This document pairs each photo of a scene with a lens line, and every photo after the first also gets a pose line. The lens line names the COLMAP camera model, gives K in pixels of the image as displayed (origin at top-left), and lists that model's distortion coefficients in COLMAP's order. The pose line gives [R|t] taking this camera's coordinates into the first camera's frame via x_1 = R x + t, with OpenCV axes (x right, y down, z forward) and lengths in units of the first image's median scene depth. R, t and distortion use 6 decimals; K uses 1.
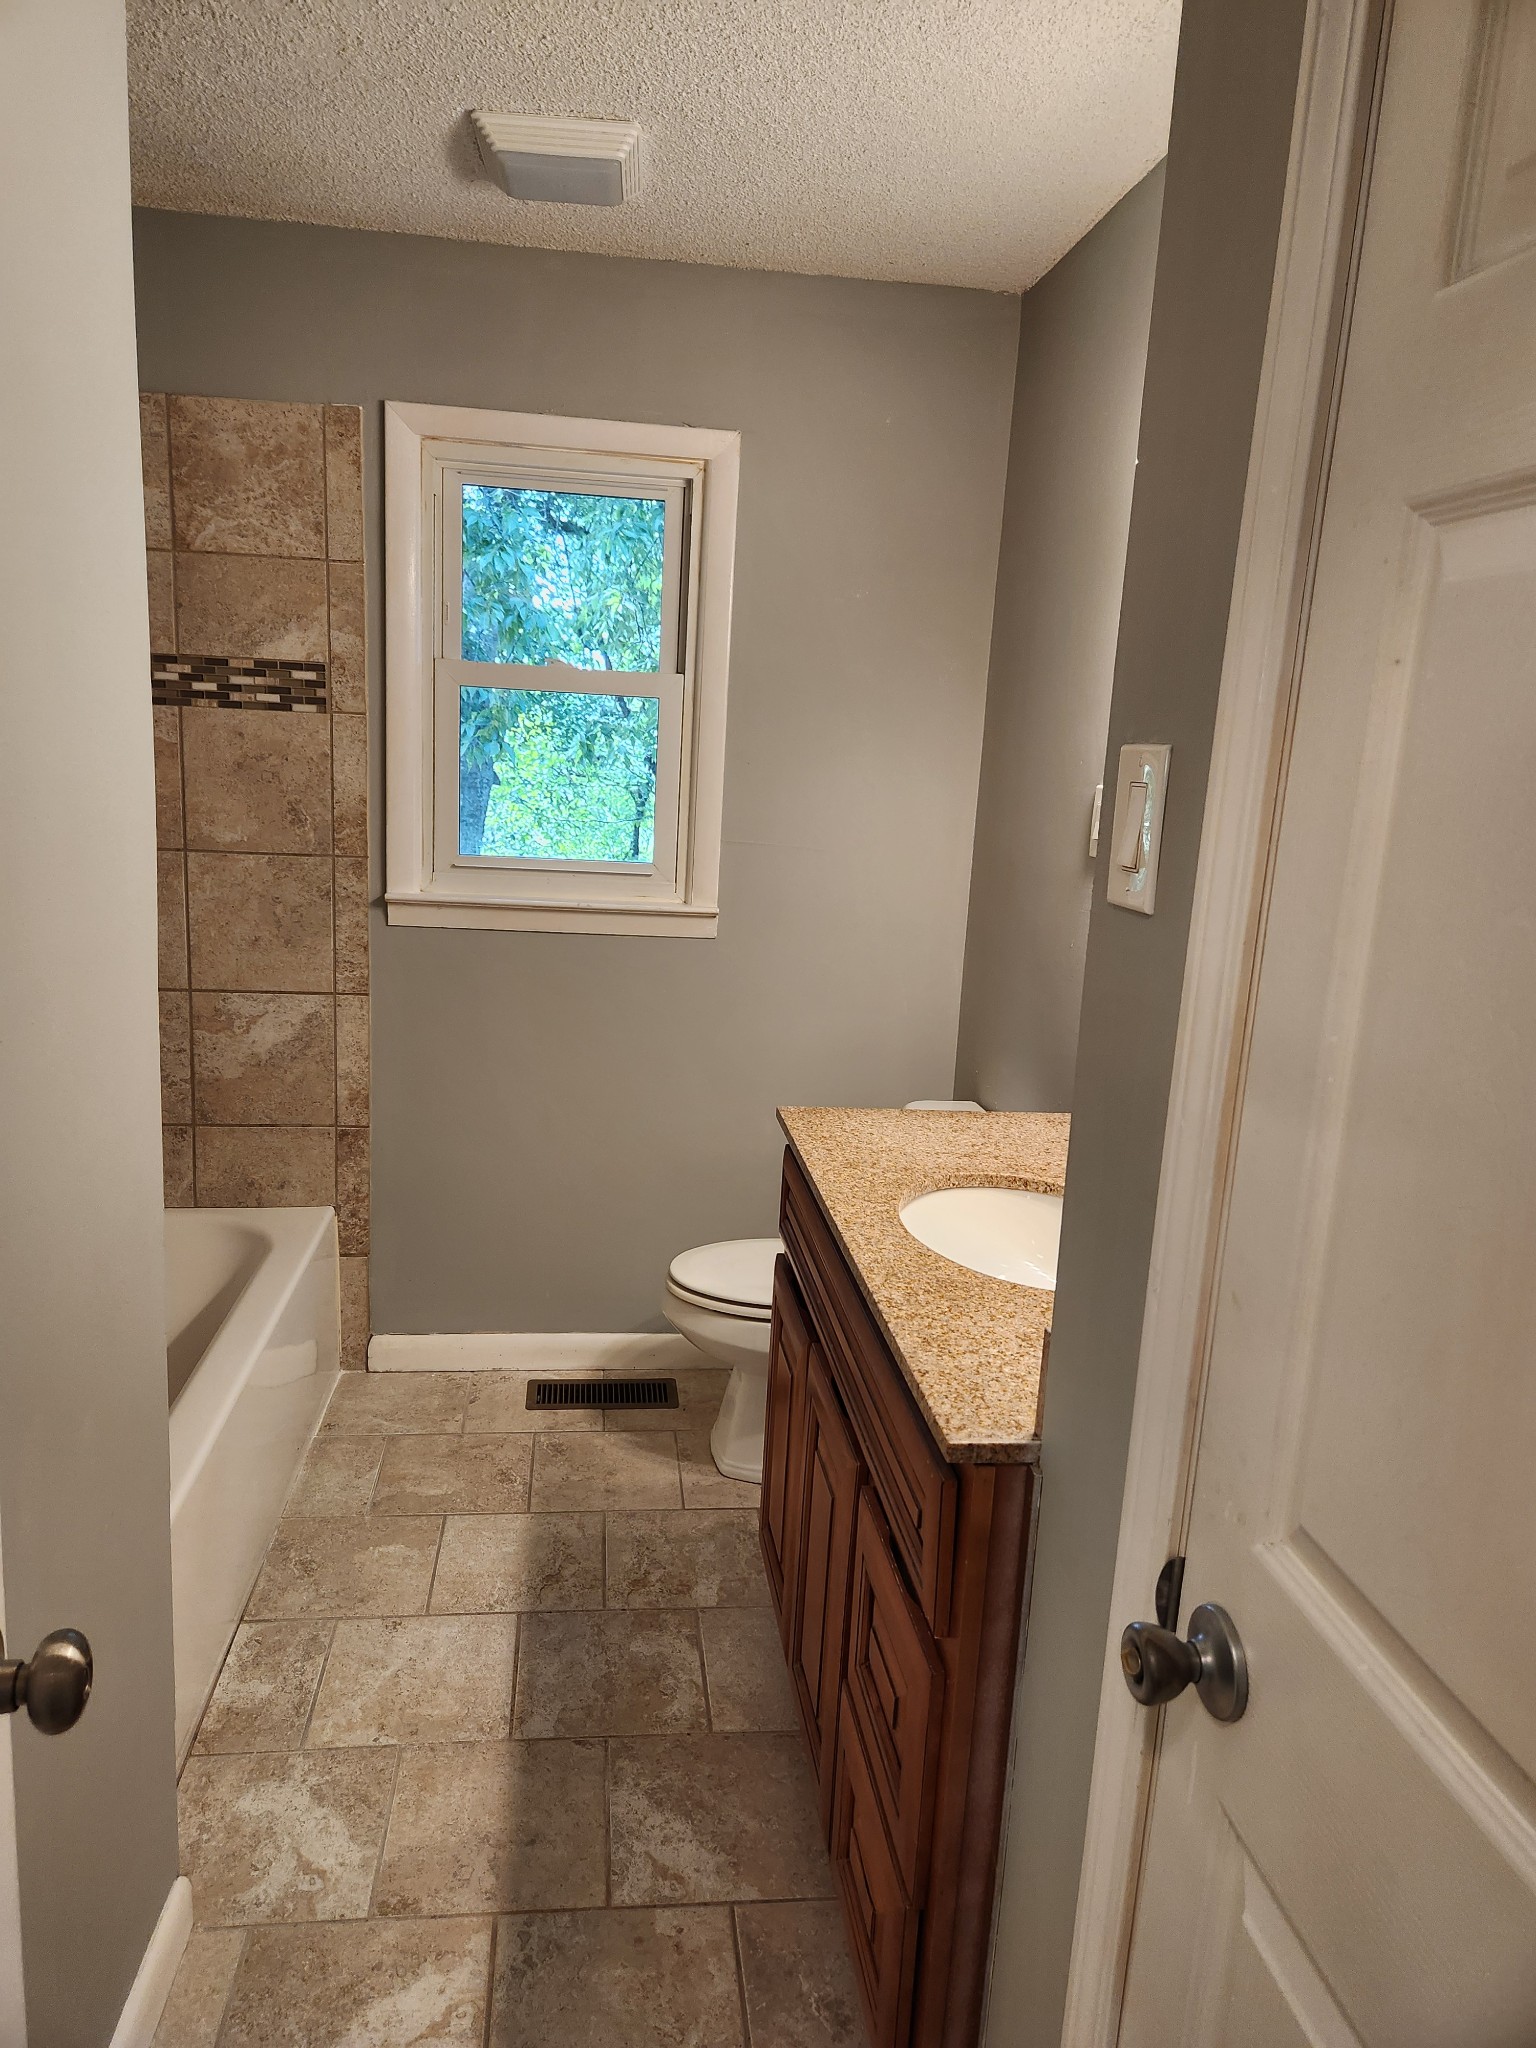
lens RADIAL K [[1404.1, 0, 779.1], [0, 1404.1, 1012.3], [0, 0, 1]] dist [0.057222, -0.036773]
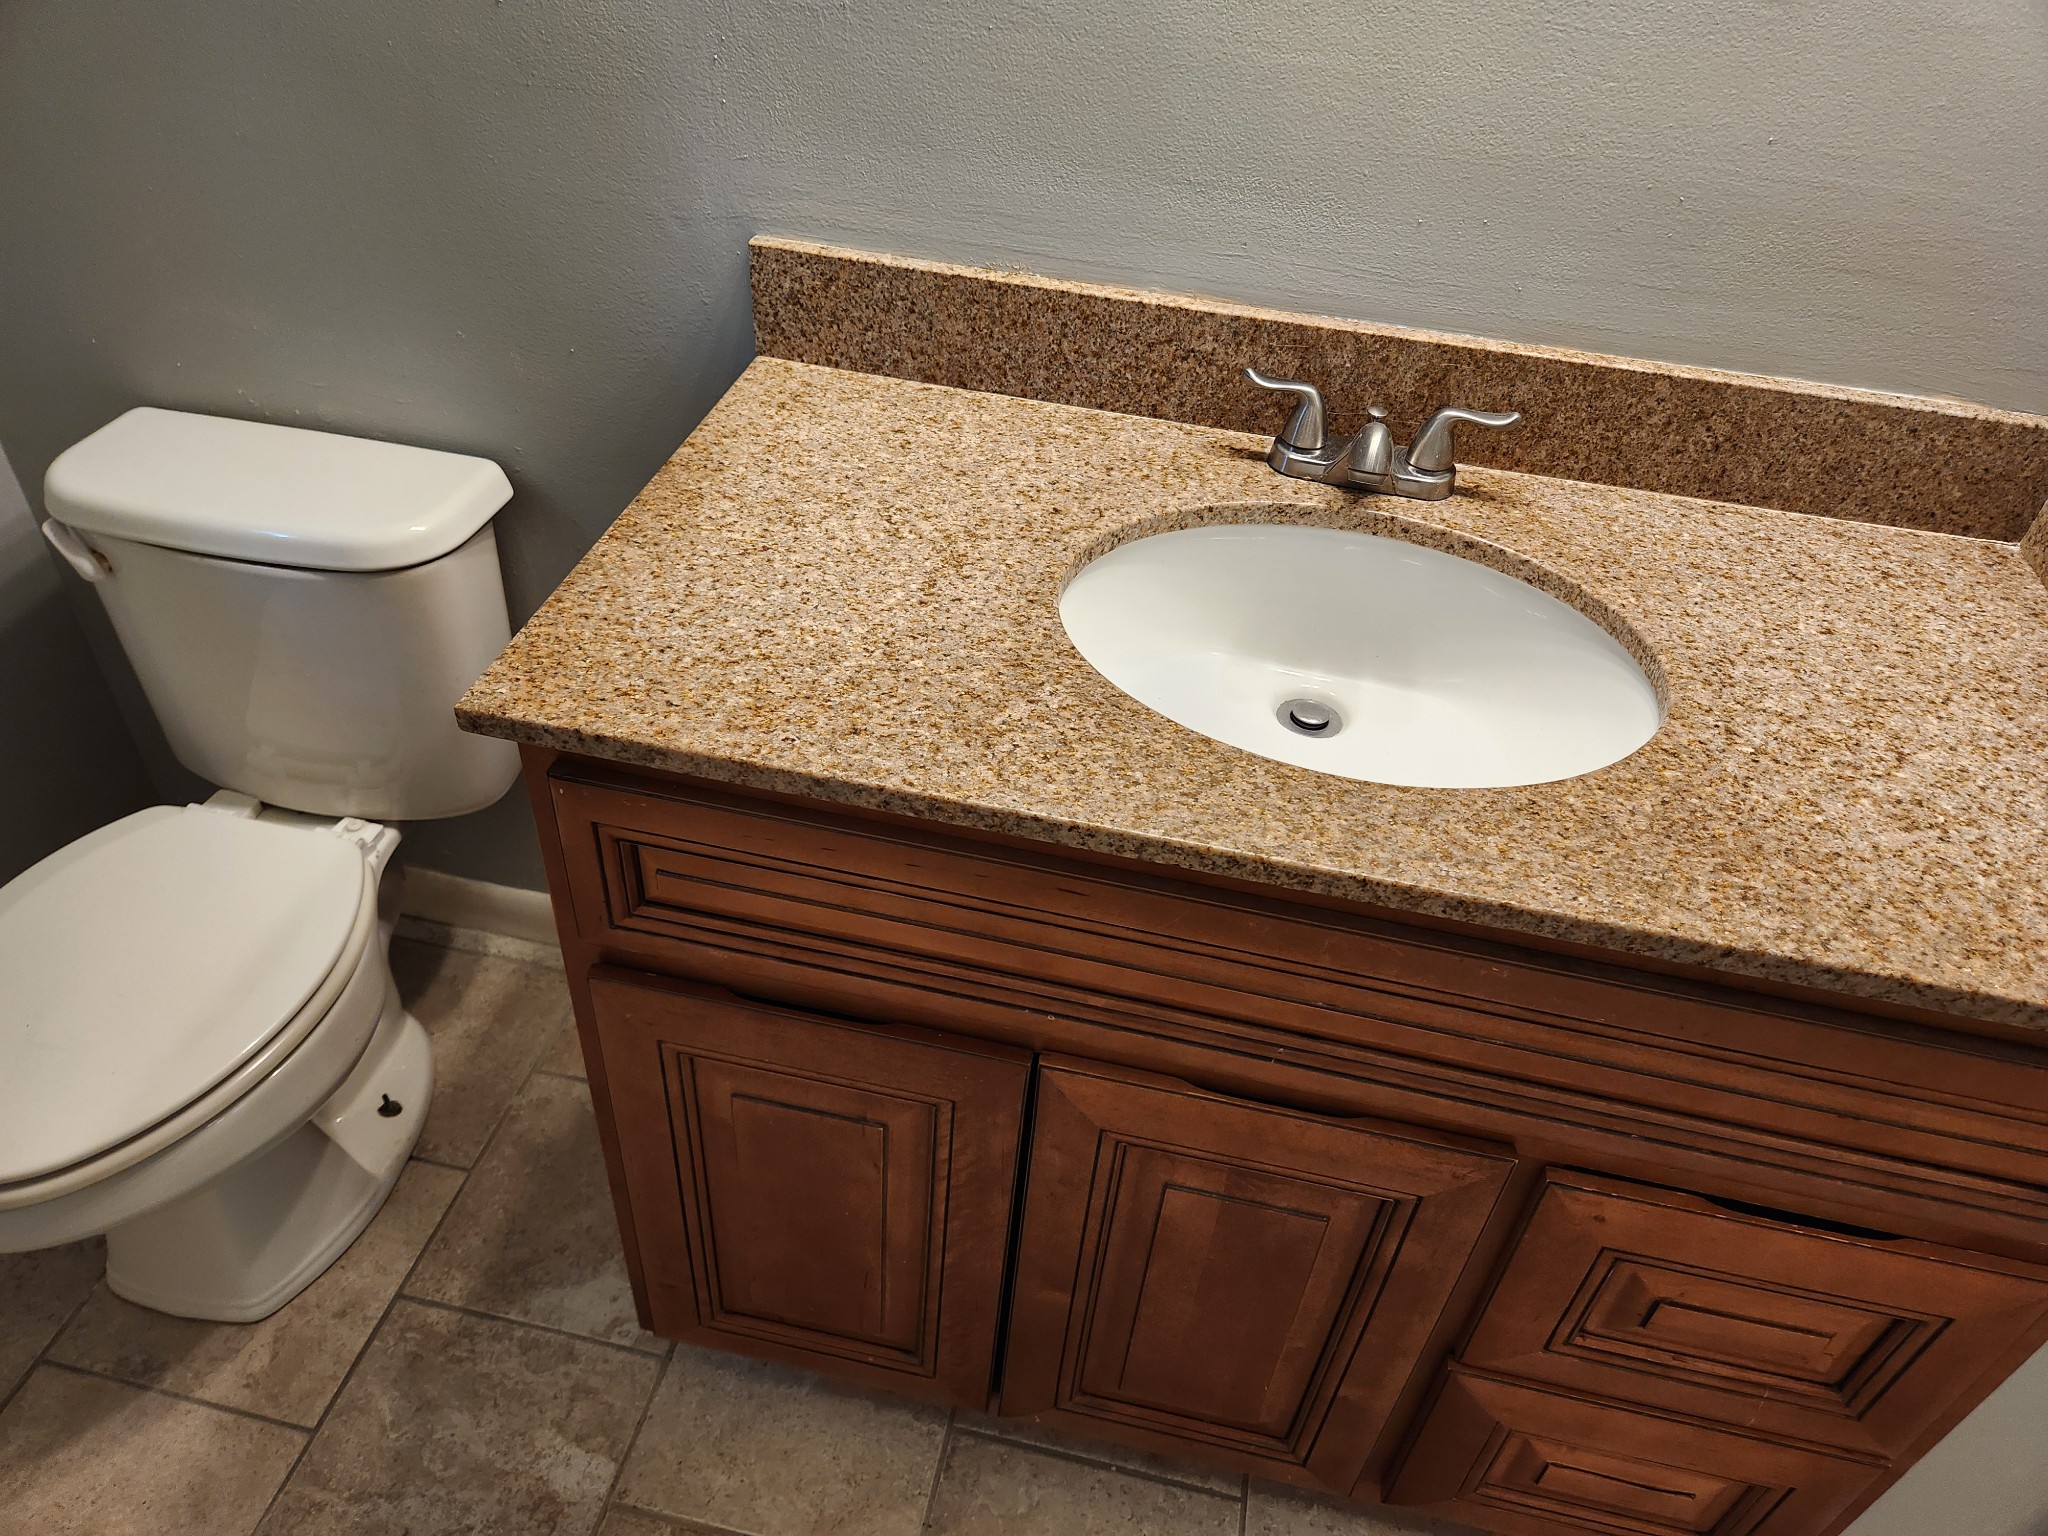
lens RADIAL K [[1404.1, 0, 1024.8], [0, 1404.1, 770.2], [0, 0, 1]] dist [0.057222, -0.036773]
pose [[0.331287, -0.638497, 0.694673, -0.224092], [0.137691, 0.761083, 0.633873, -0.137623], [-0.933429, -0.114343, 0.340052, 0.741771]]
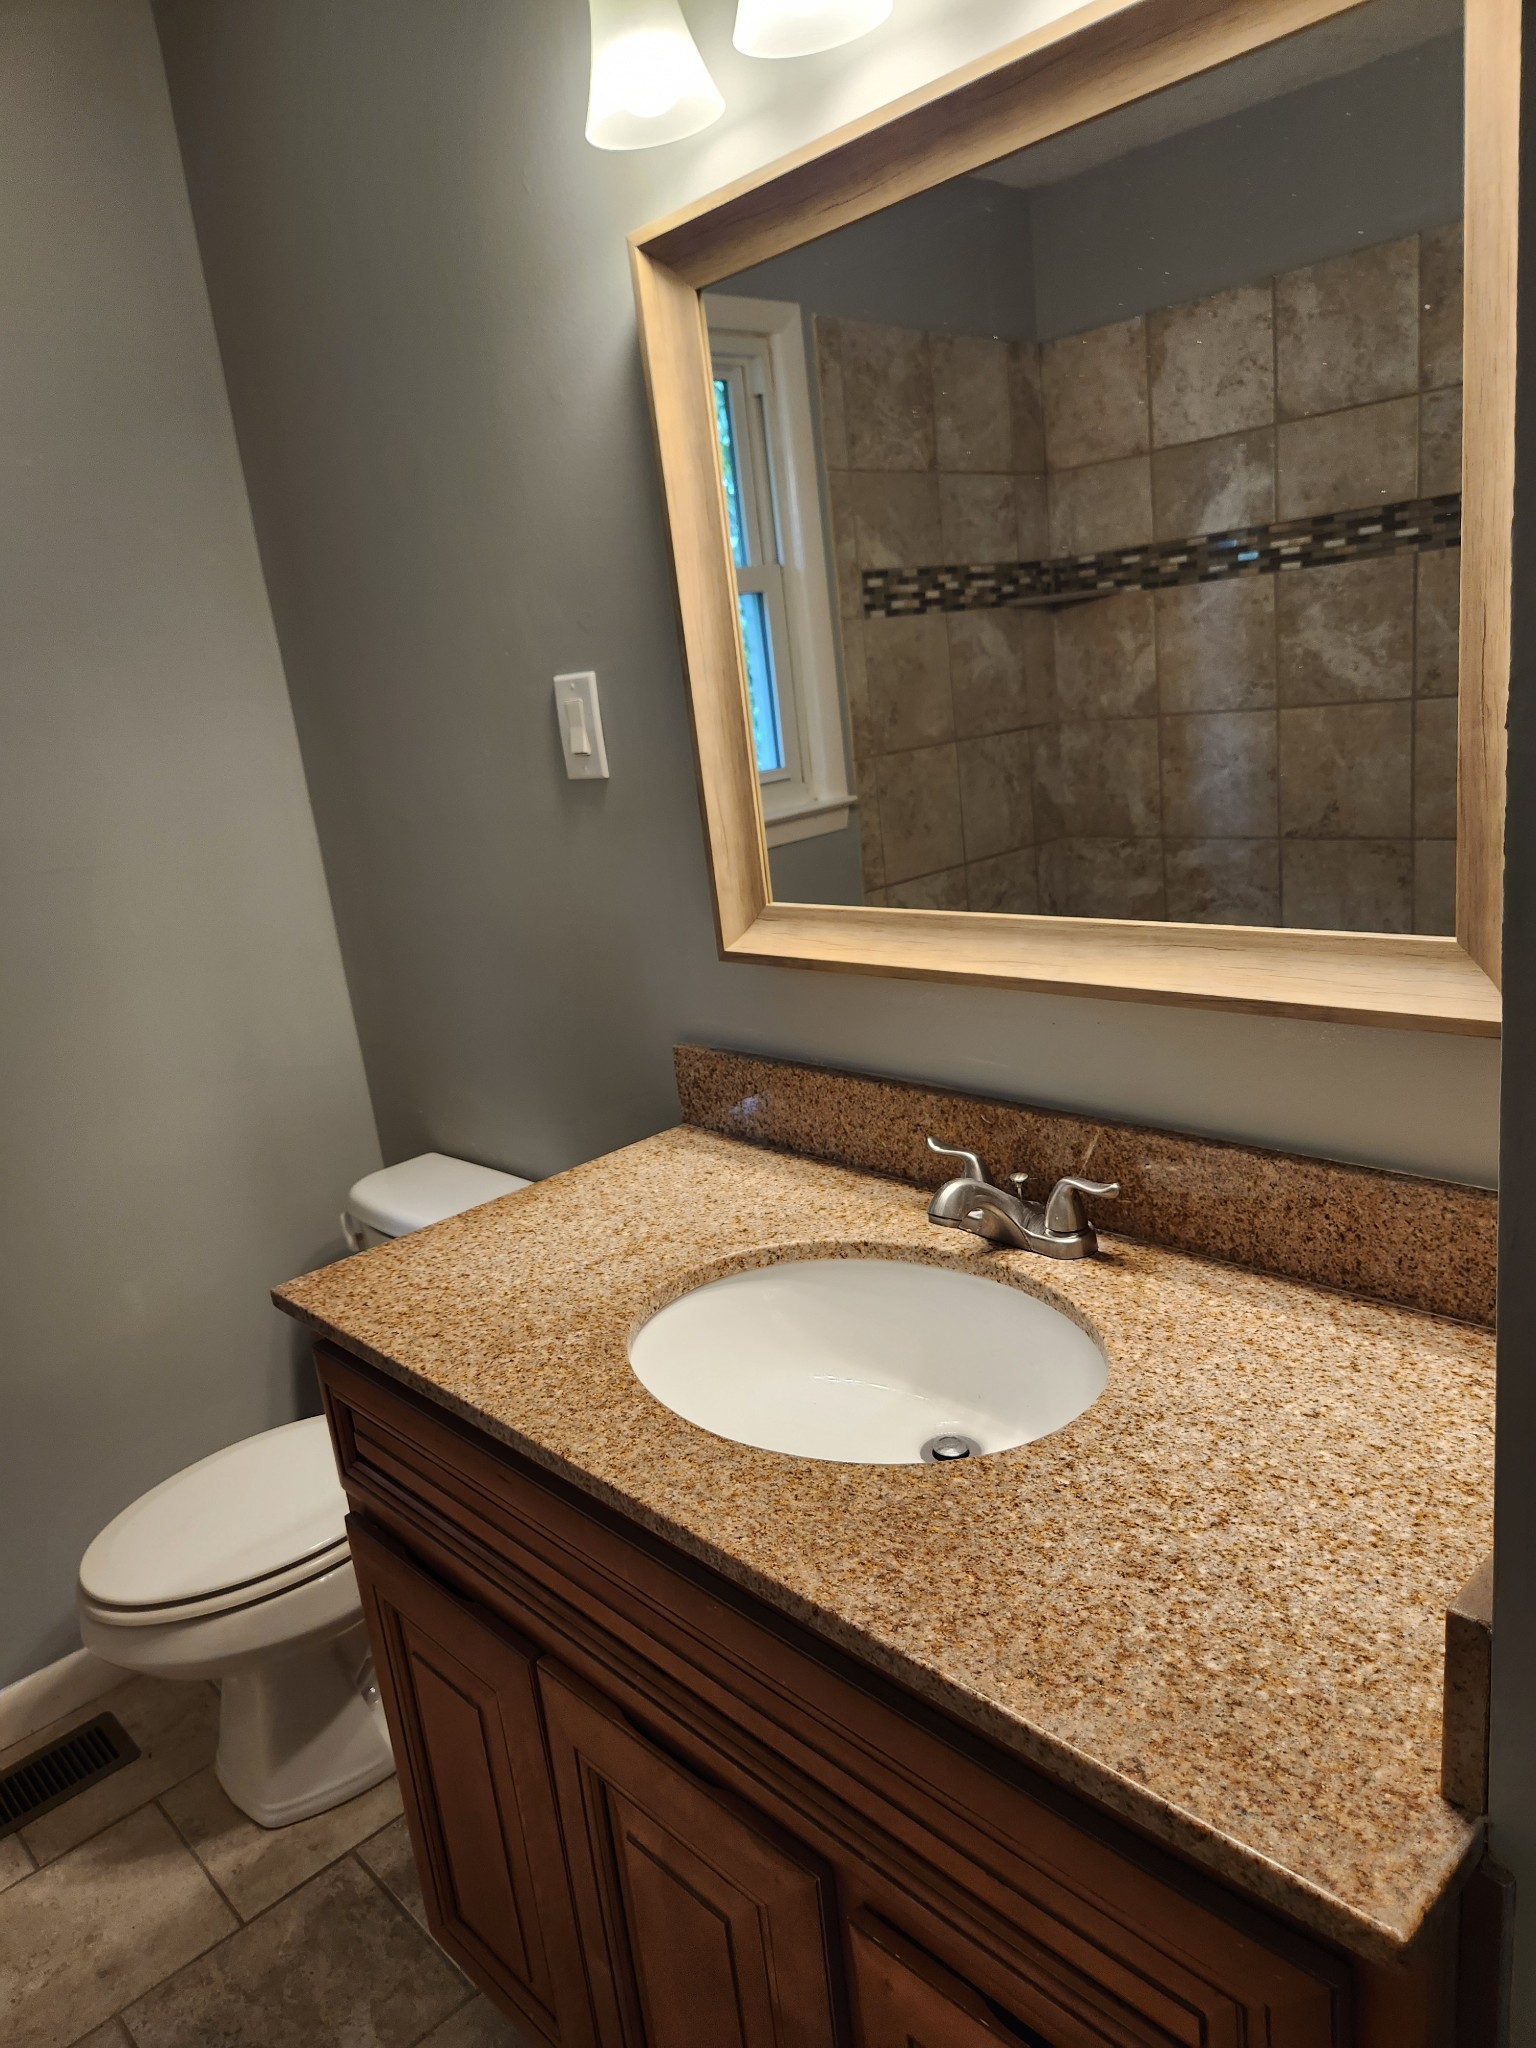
lens RADIAL K [[1404.1, 0, 748.3], [0, 1404.1, 1007.8], [0, 0, 1]] dist [0.057222, -0.036773]
pose [[0.804565, -0.293707, 0.516151, -0.115328], [0.277748, 0.954324, 0.110095, -0.058074], [-0.524911, 0.054782, 0.849392, 0.380349]]
